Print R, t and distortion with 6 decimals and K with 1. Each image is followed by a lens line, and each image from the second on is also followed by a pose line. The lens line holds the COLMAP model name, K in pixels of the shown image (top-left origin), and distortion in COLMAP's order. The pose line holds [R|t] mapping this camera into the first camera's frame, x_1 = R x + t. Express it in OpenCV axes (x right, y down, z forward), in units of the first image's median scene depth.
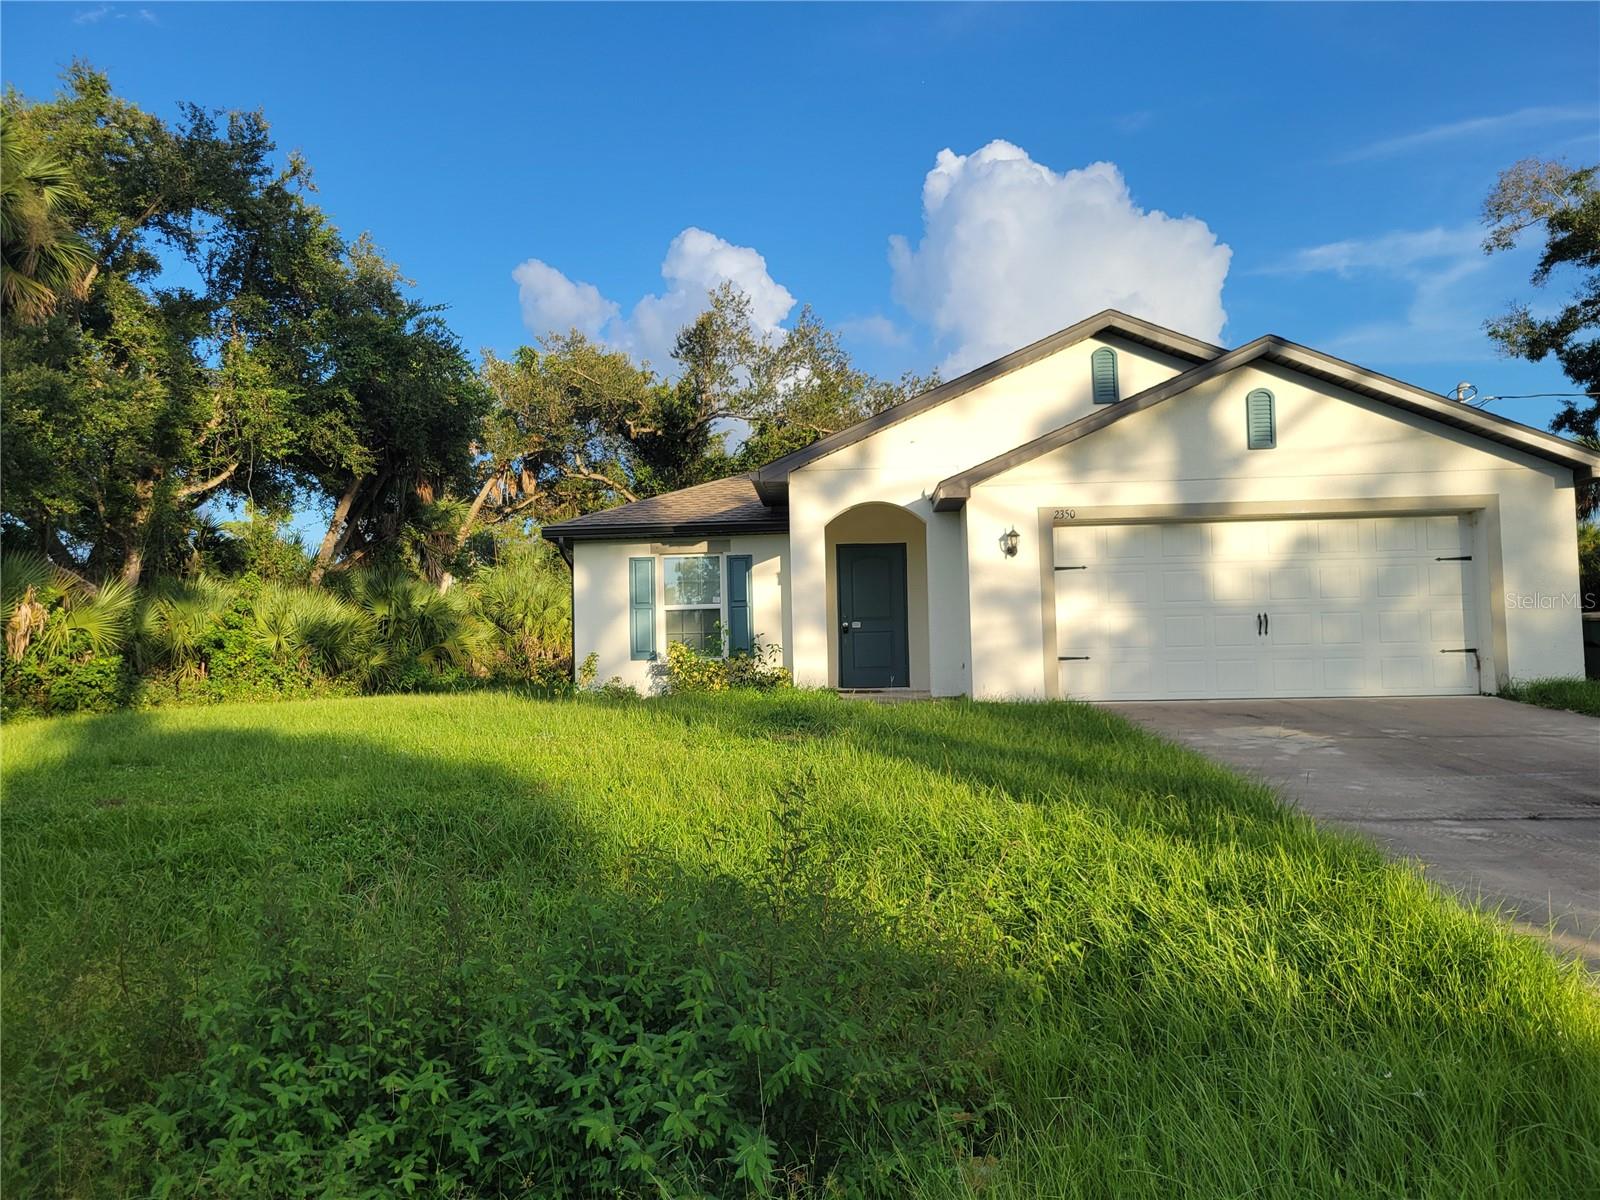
lens RADIAL K [[1194.9, 0, 800.0], [0, 1194.9, 600.0], [0, 0, 1]] dist [0.048651, -0.033539]
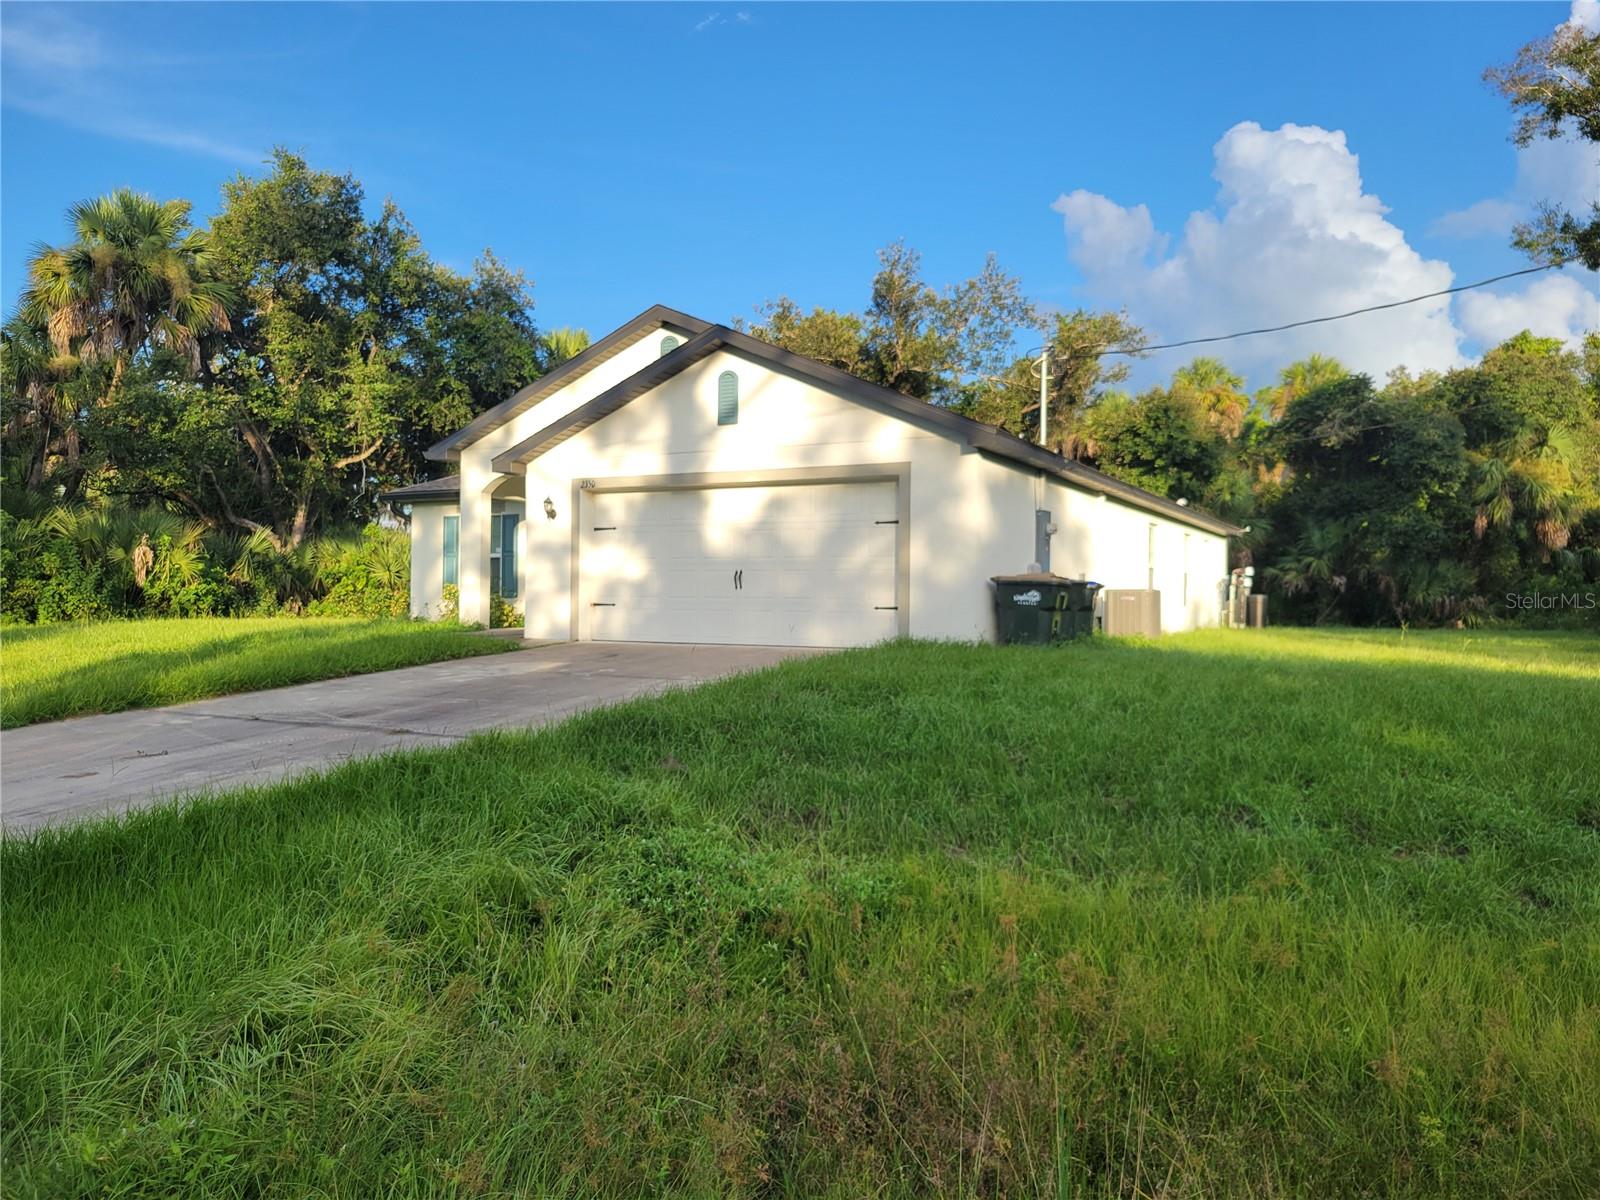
lens RADIAL K [[1208.2, 0, 795.5], [0, 1208.2, 602.9], [0, 0, 1]] dist [0.032730, -0.011776]
pose [[0.903091, 0.027621, -0.428560, 0.933113], [-0.004392, 0.998471, 0.055097, -0.018424], [0.429427, -0.047876, 0.901832, -0.016173]]
